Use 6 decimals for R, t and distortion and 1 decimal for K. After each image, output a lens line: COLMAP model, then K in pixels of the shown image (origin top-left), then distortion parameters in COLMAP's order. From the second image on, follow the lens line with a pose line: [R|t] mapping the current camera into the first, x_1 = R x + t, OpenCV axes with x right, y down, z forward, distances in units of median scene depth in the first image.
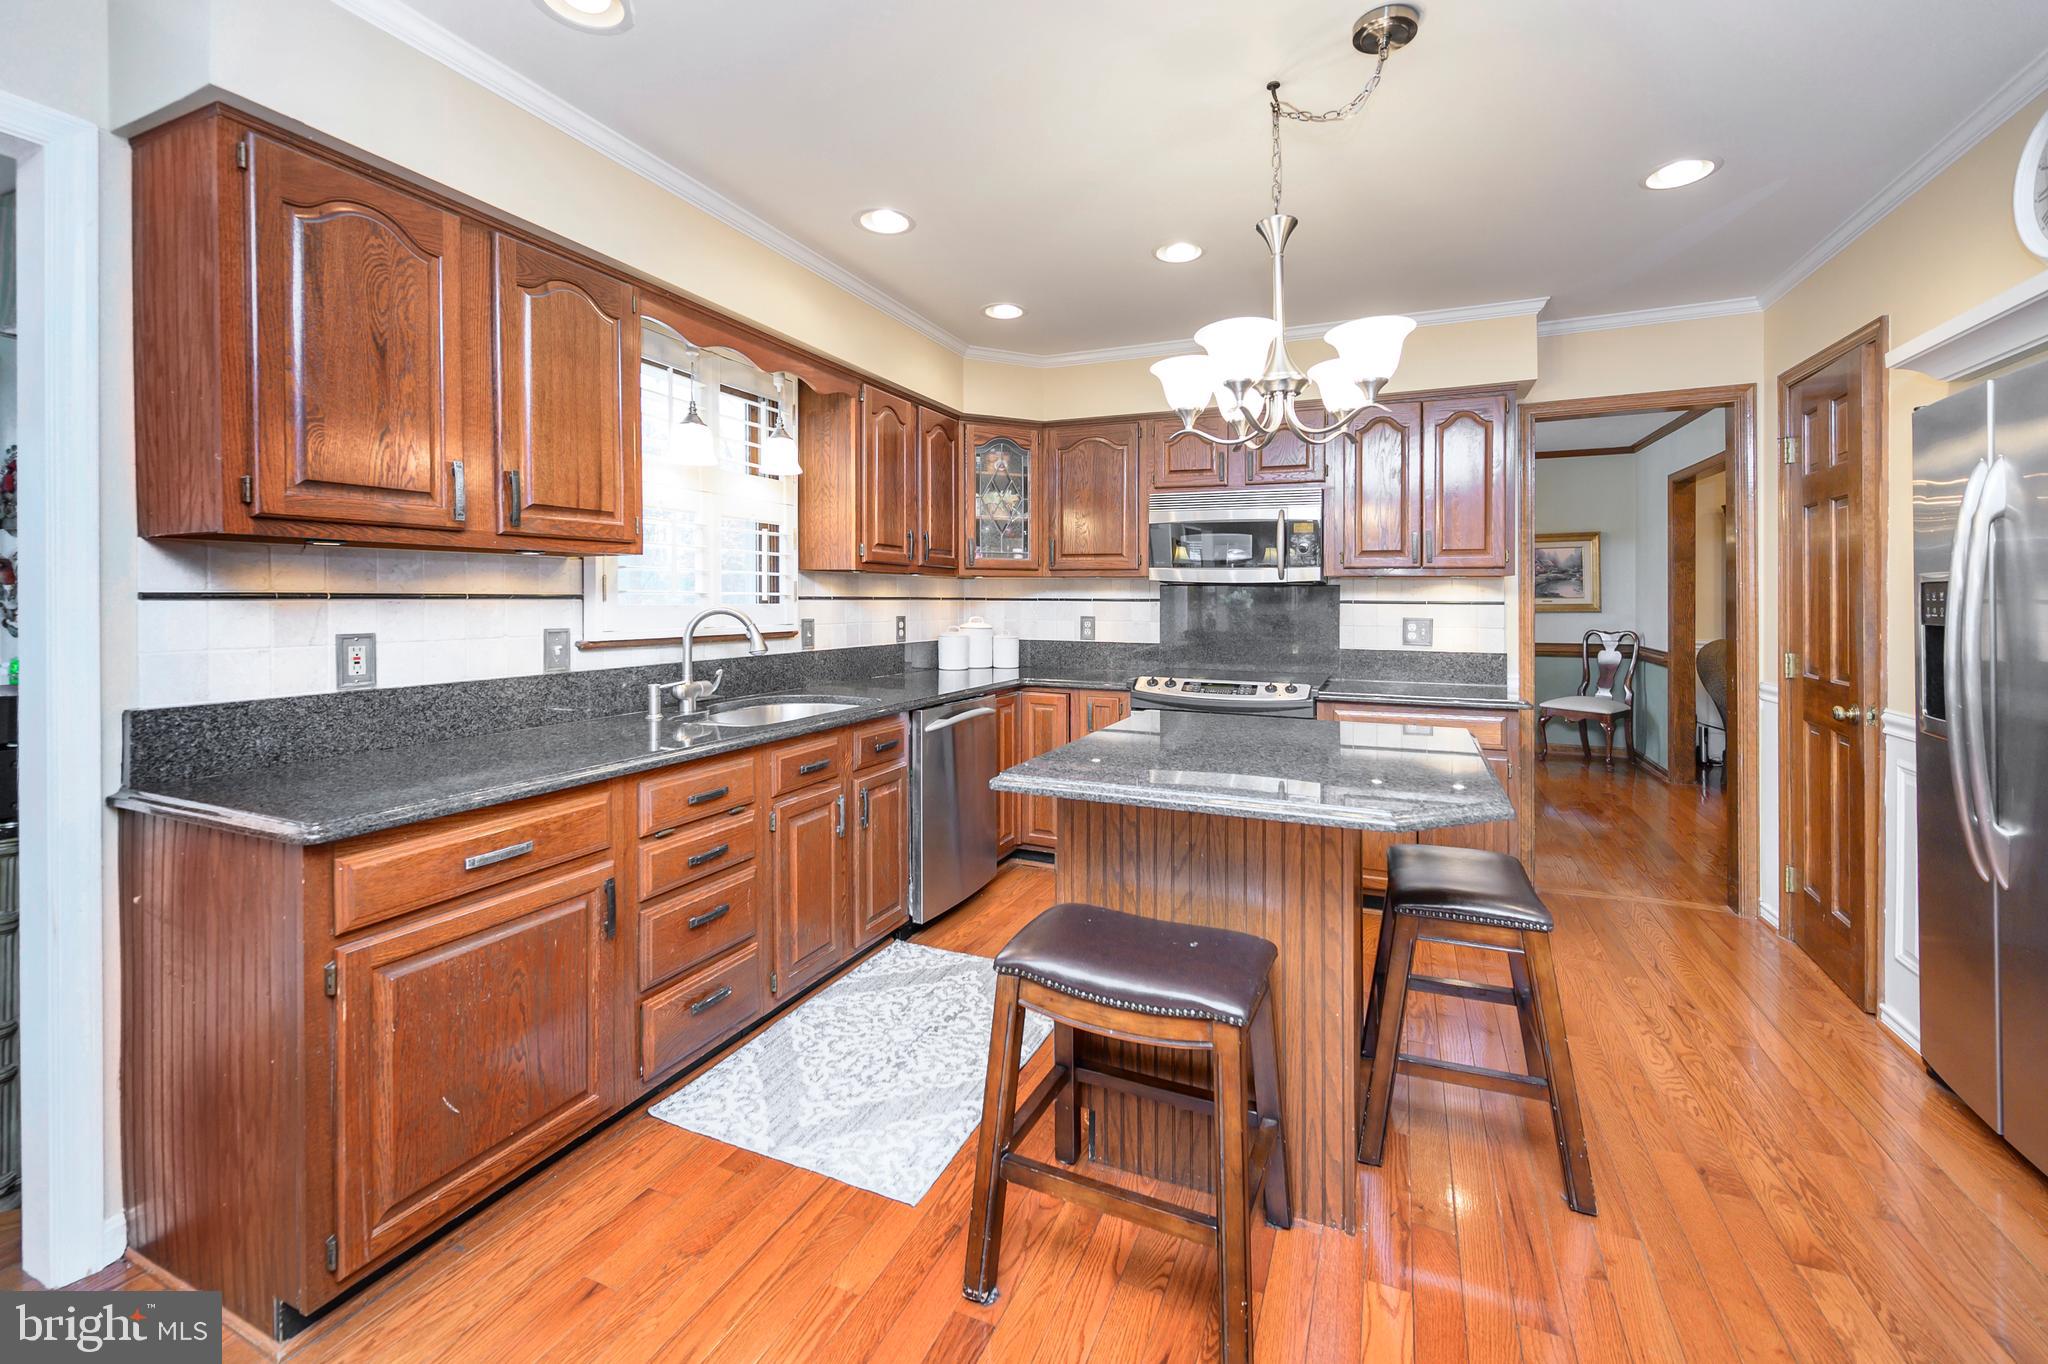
lens RADIAL K [[848.7, 0, 1027.3], [0, 848.7, 600.5], [0, 0, 1]] dist [-0.002807, -0.000561]
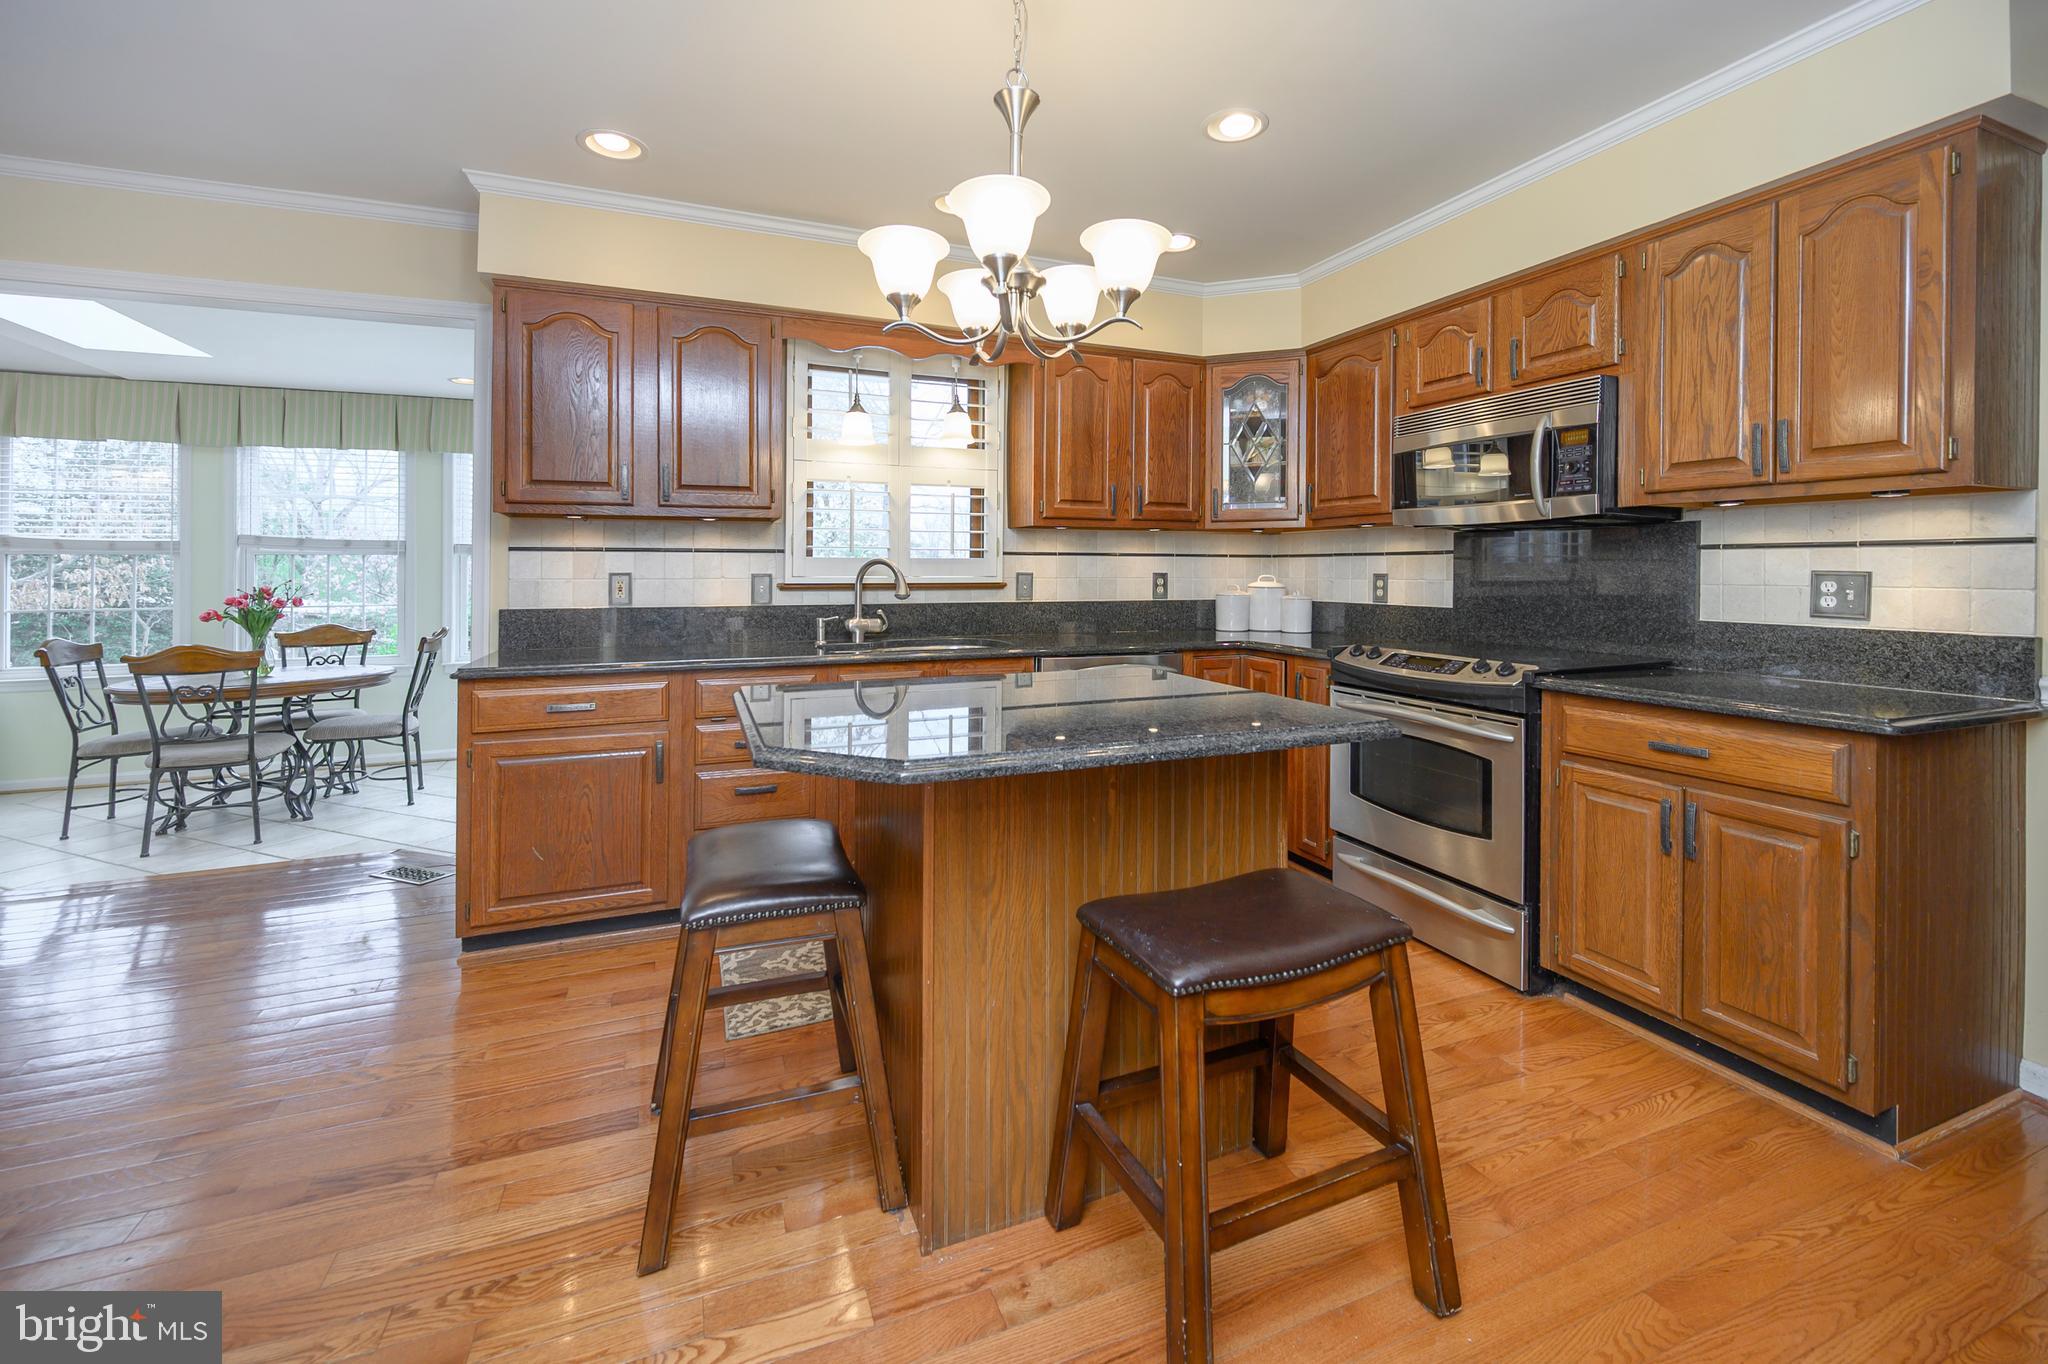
lens RADIAL K [[856.7, 0, 1021.9], [0, 856.7, 564.2], [0, 0, 1]] dist [-0.000725, -0.000089]
pose [[0.710673, -0.009581, -0.703457, 0.517055], [0.000269, 0.999911, -0.013347, 0.025785], [0.703523, 0.009296, 0.710612, 0.211906]]
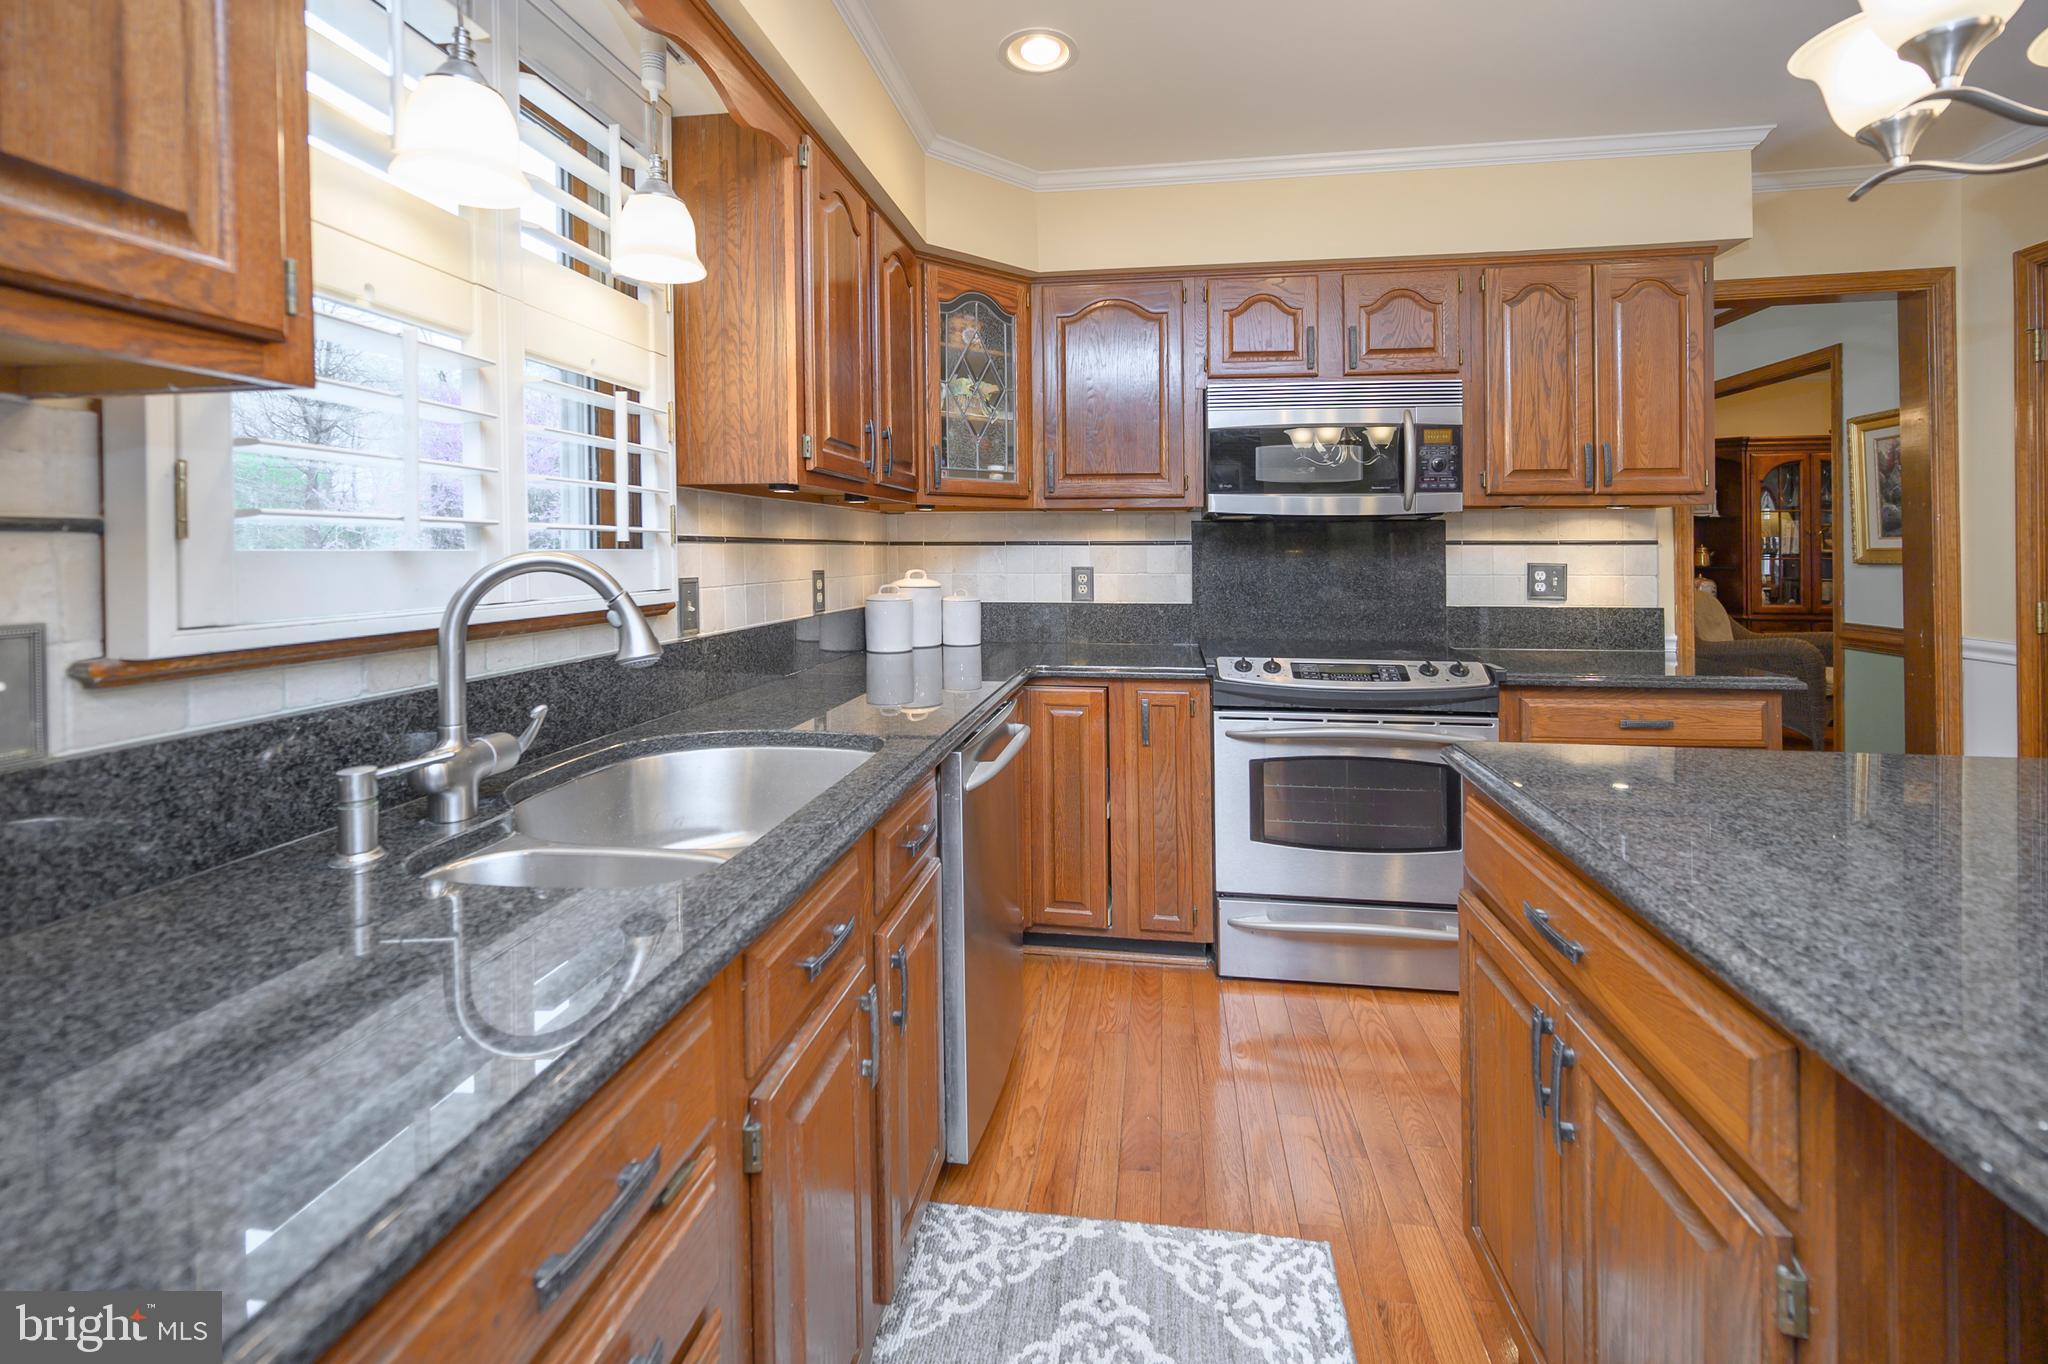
lens RADIAL K [[858.1, 0, 1037.8], [0, 858.1, 554.0], [0, 0, 1]] dist [-0.001541, -0.000287]
pose [[0.963724, -0.009250, 0.266739, -0.191120], [0.008669, 0.999957, 0.003356, 0.006483], [-0.266758, -0.000922, 0.963763, 0.423695]]
